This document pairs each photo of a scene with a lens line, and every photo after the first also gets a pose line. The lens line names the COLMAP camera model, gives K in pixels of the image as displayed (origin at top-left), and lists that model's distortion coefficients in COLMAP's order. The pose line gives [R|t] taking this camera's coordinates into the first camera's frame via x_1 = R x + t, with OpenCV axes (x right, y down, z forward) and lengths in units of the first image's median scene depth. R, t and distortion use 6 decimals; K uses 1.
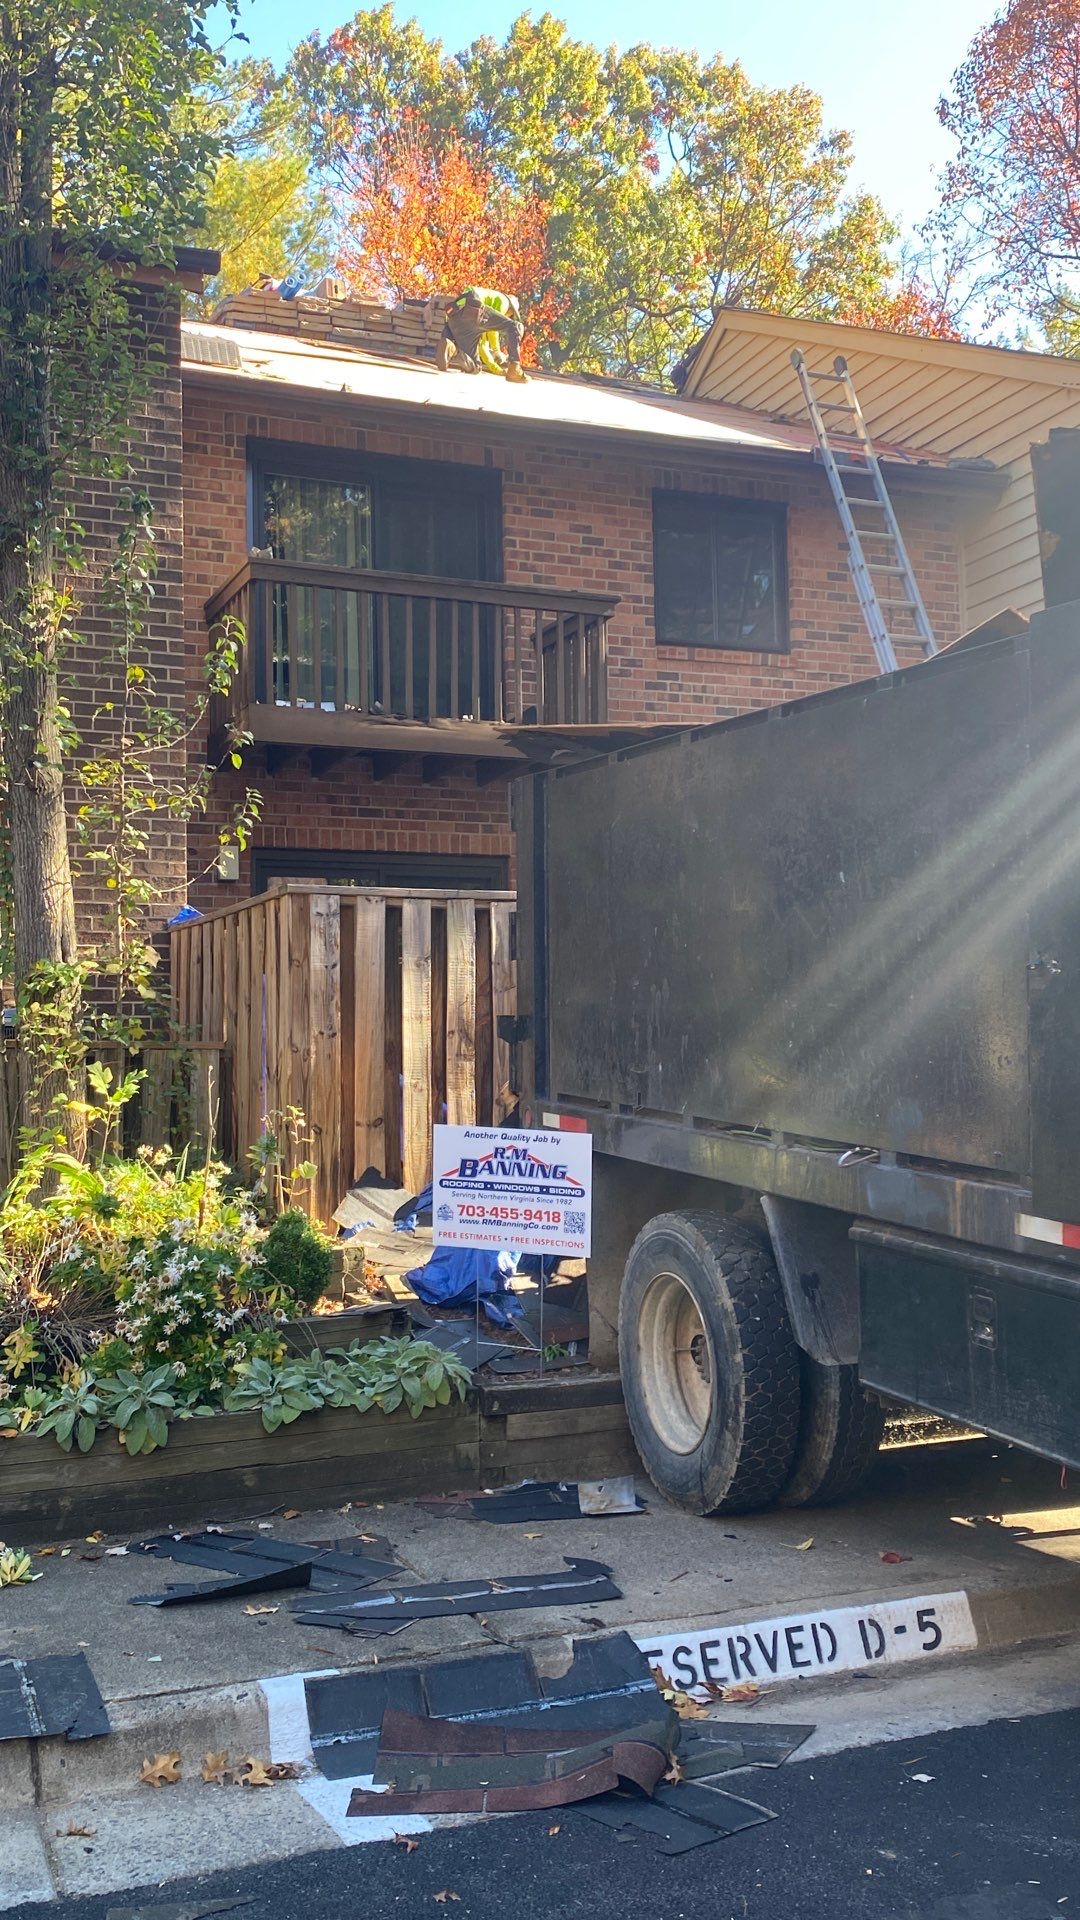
lens RADIAL K [[1826.7, 0, 540.0], [0, 1826.7, 960.0], [0, 0, 1]] dist [0.197466, -0.654201]
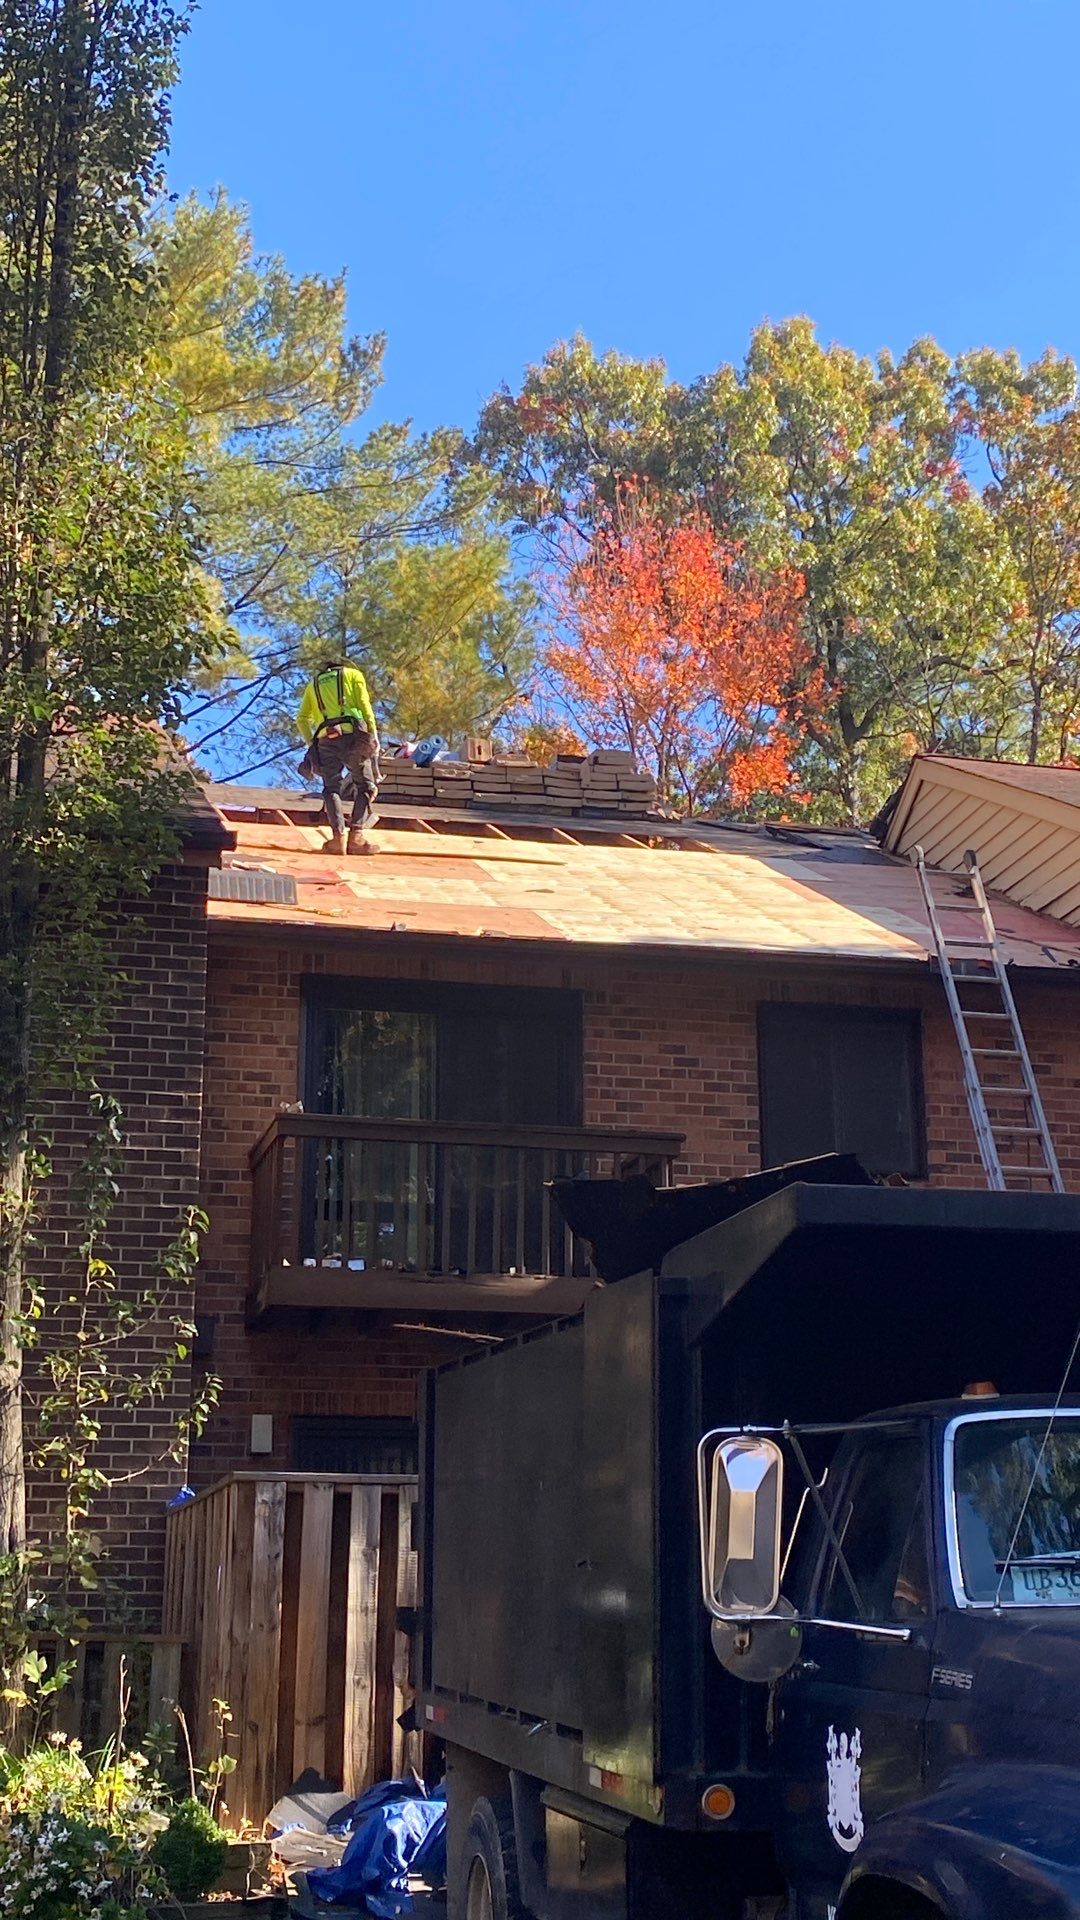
lens RADIAL K [[2705.9, 0, 545.9], [0, 2705.9, 902.9], [0, 0, 1]] dist [0.101944, -0.439659]
pose [[0.986610, -0.035288, -0.159237, 0.276381], [-0.001228, 0.974679, -0.223606, -0.012073], [0.163096, 0.220808, 0.961584, -0.473574]]
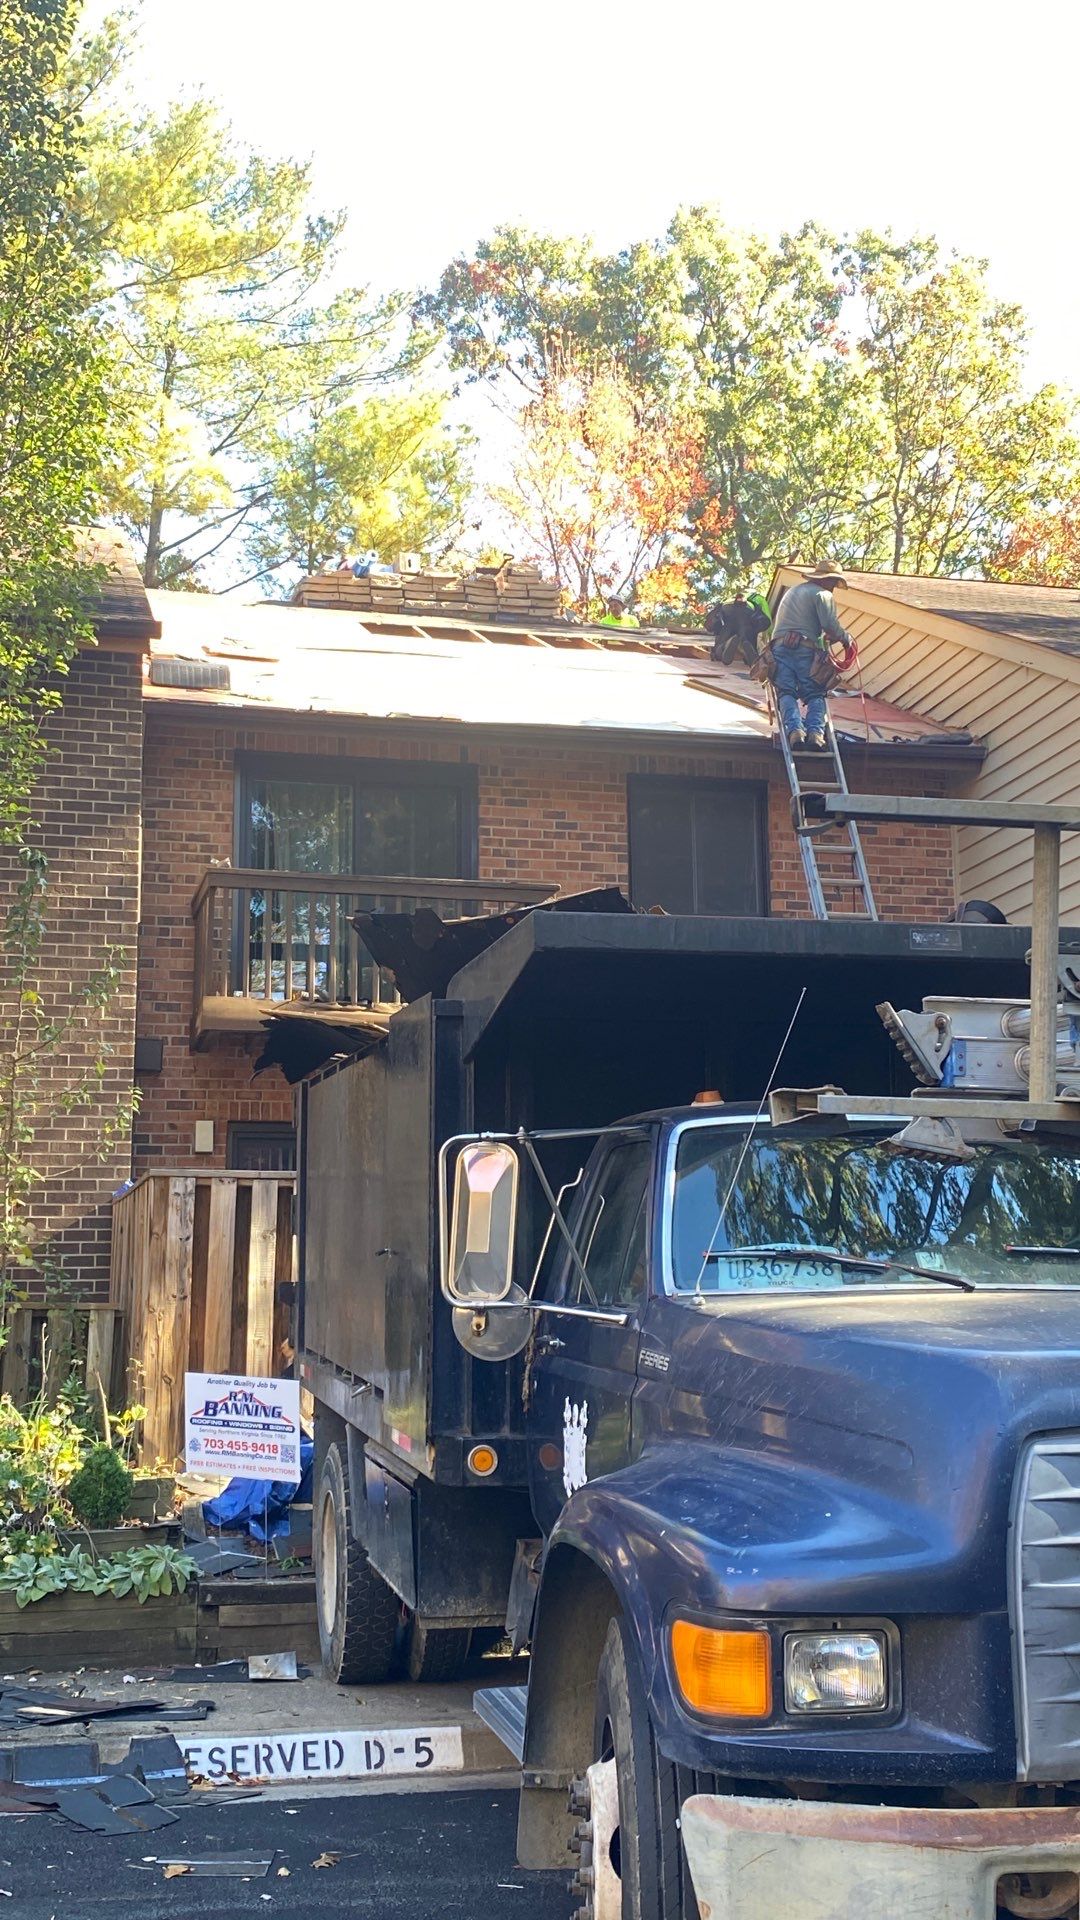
lens RADIAL K [[2183.3, 0, 509.2], [0, 2183.3, 972.8], [0, 0, 1]] dist [0.144237, -0.505989]
pose [[0.985699, -0.018082, -0.167541, 0.325184], [0.000284, 0.994403, -0.105651, -0.017281], [0.168513, 0.104093, 0.980188, -0.359111]]
